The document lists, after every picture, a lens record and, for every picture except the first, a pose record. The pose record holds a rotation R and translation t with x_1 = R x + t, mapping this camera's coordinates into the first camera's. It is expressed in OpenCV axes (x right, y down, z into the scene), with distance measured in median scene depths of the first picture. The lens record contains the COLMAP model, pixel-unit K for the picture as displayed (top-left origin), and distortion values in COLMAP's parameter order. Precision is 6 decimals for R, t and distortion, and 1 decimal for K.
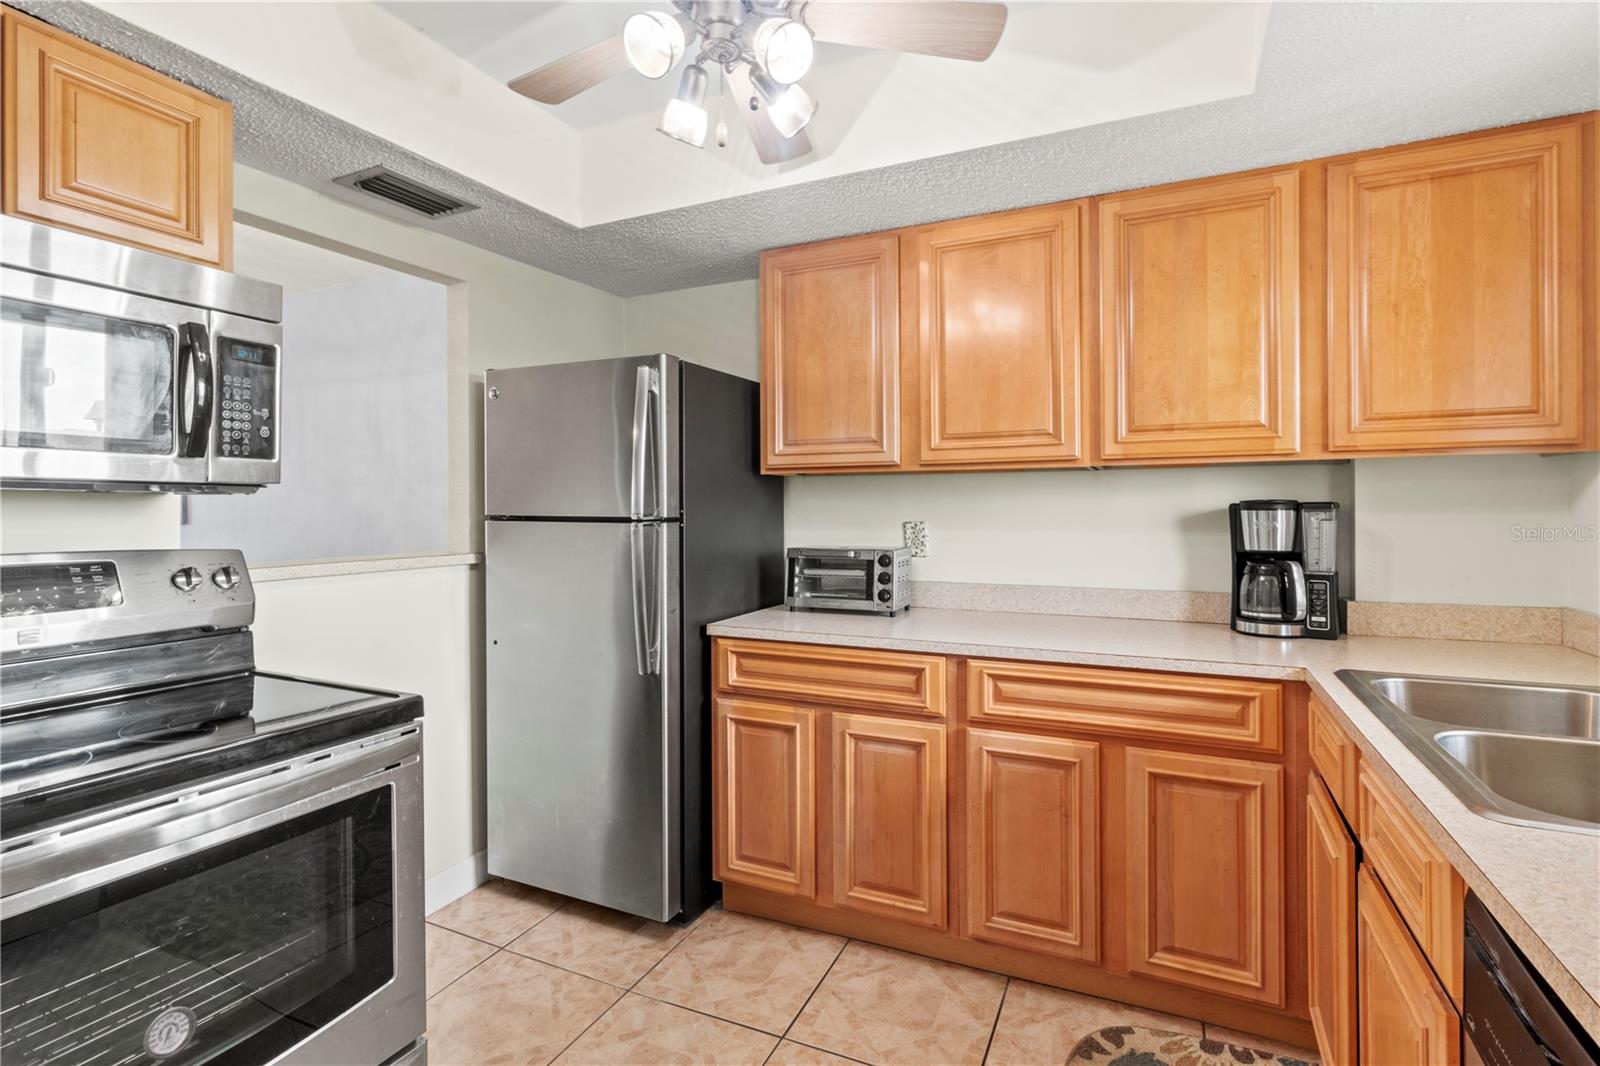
lens RADIAL K [[763.6, 0, 831.2], [0, 763.6, 506.6], [0, 0, 1]] dist [0.001484, 0.002124]
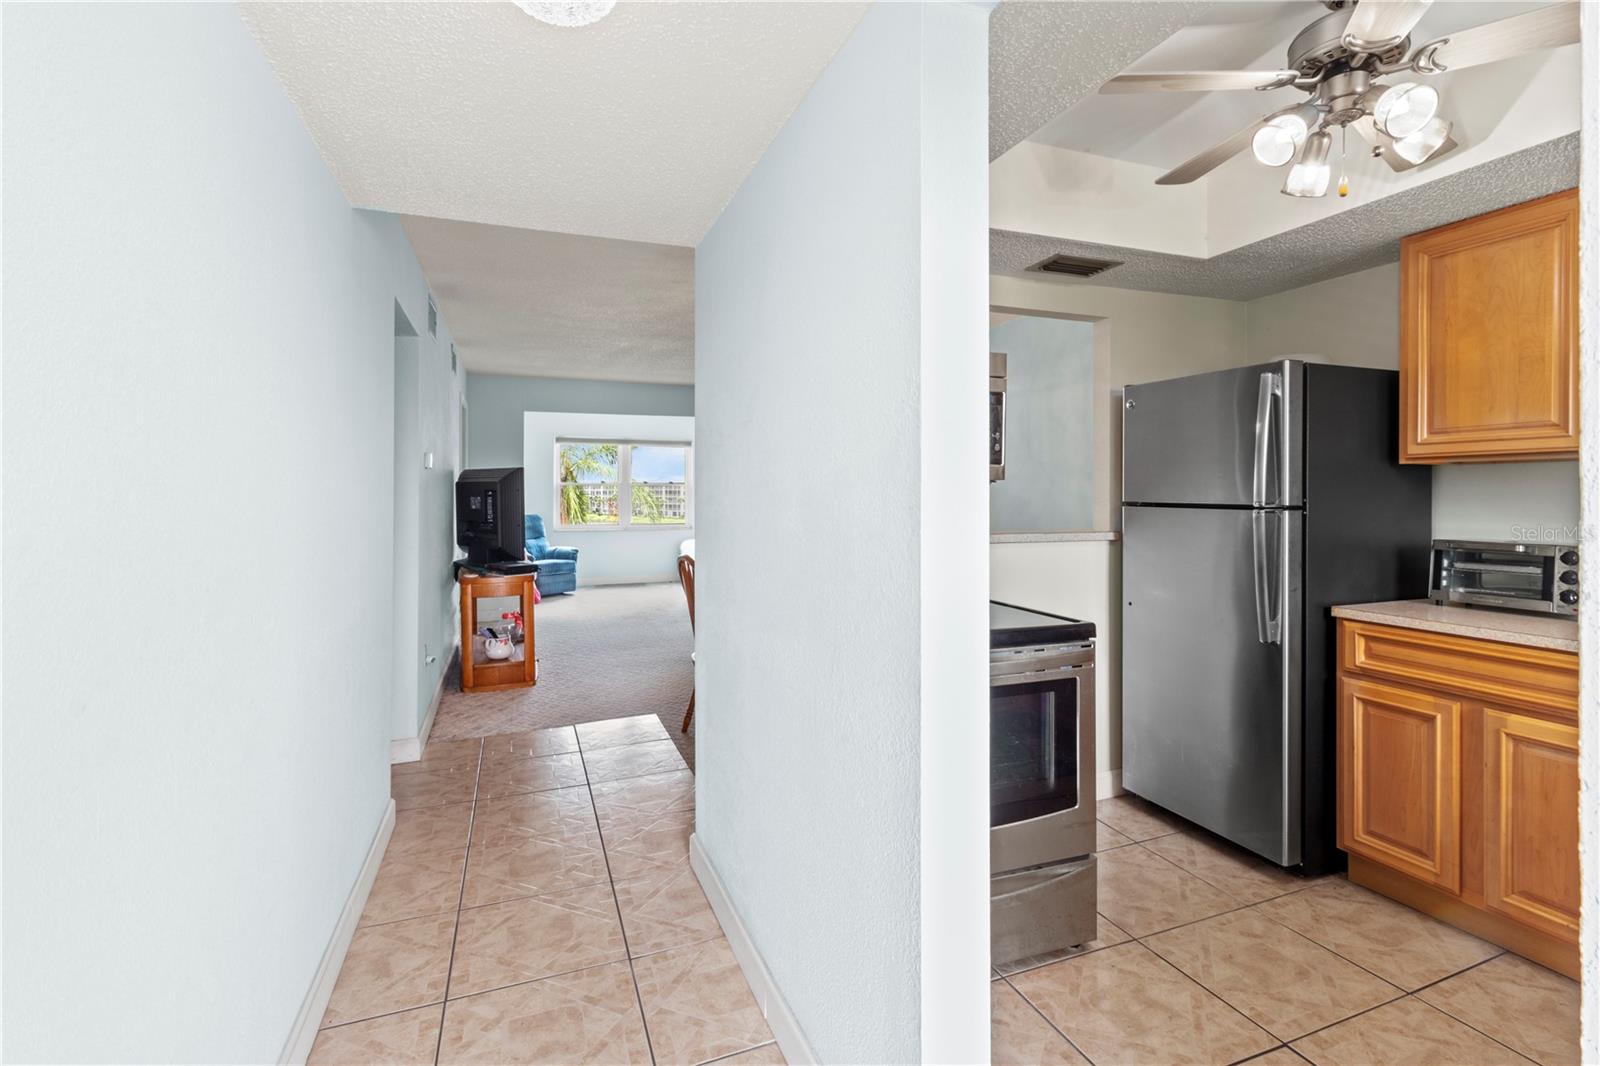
lens RADIAL K [[763.6, 0, 811.2], [0, 763.6, 496.9], [0, 0, 1]] dist [0.001484, 0.002124]
pose [[0.714002, 0.008061, -0.700097, 0.069758], [-0.005784, 0.999968, 0.005615, -0.000915], [0.700120, 0.000041, 0.714026, -0.293918]]
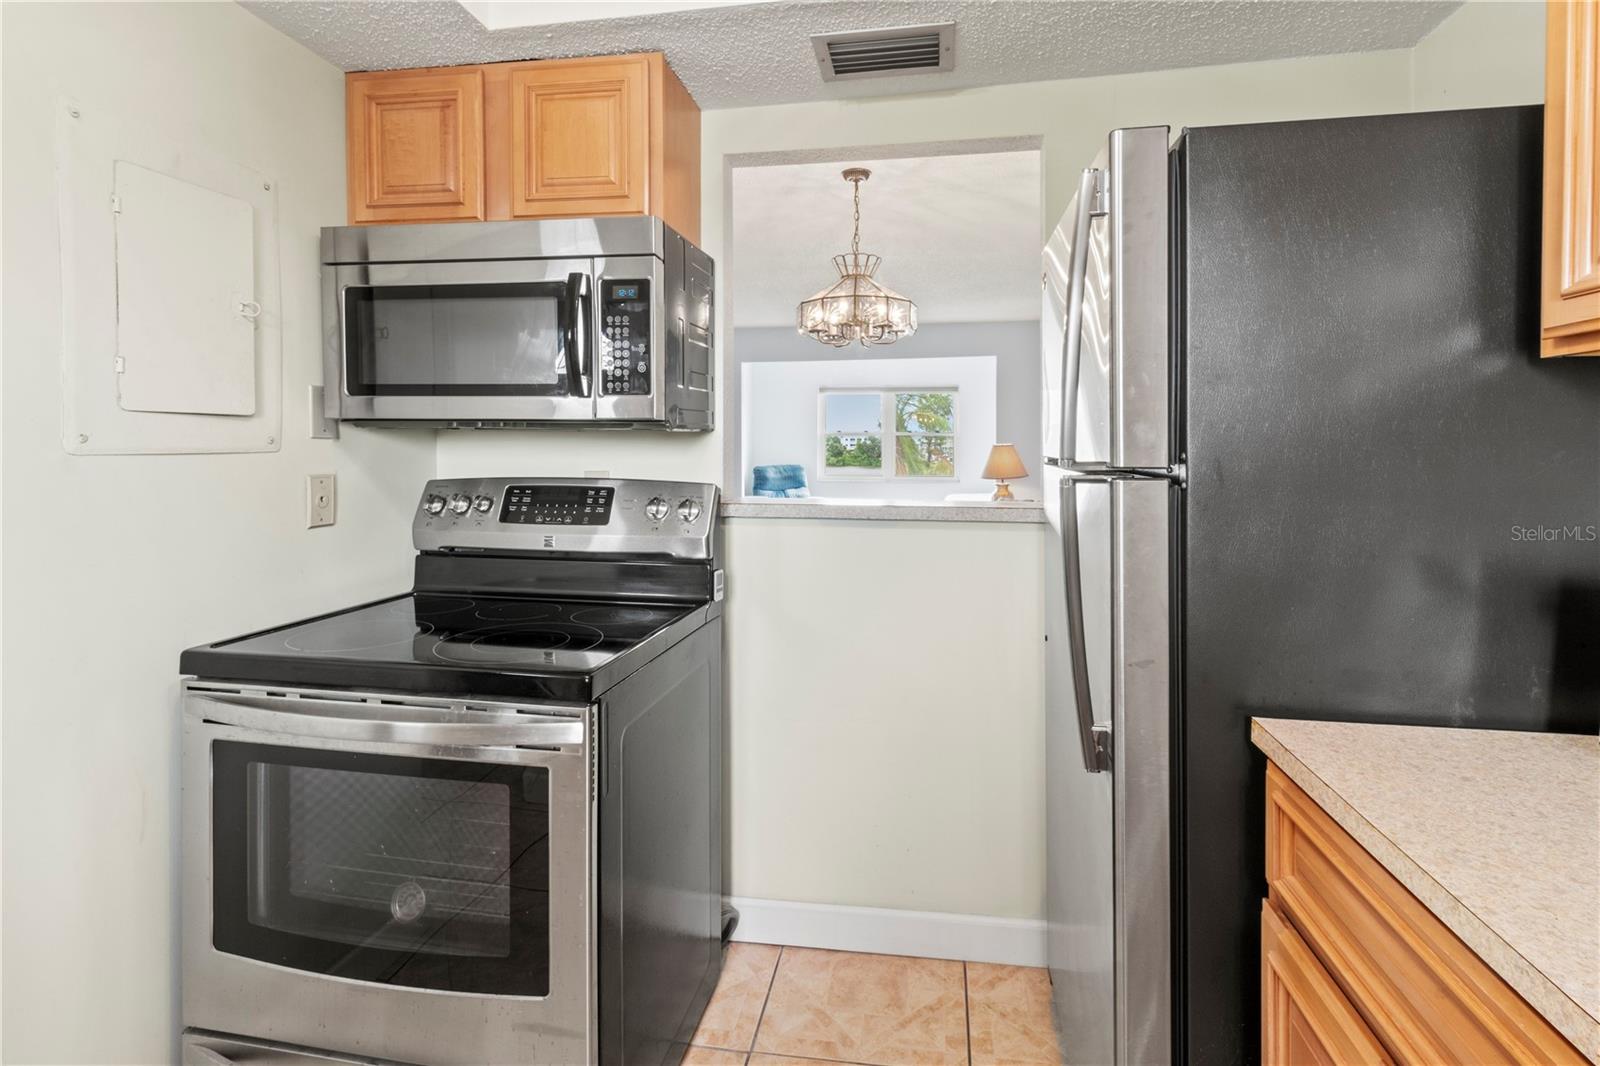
lens RADIAL K [[763.6, 0, 797.4], [0, 763.6, 453.6], [0, 0, 1]] dist [0.001484, 0.002124]
pose [[0.247756, 0.017402, -0.968666, 0.202512], [-0.005592, 0.999848, 0.016532, -0.001644], [0.968806, 0.001321, 0.247816, 0.688631]]
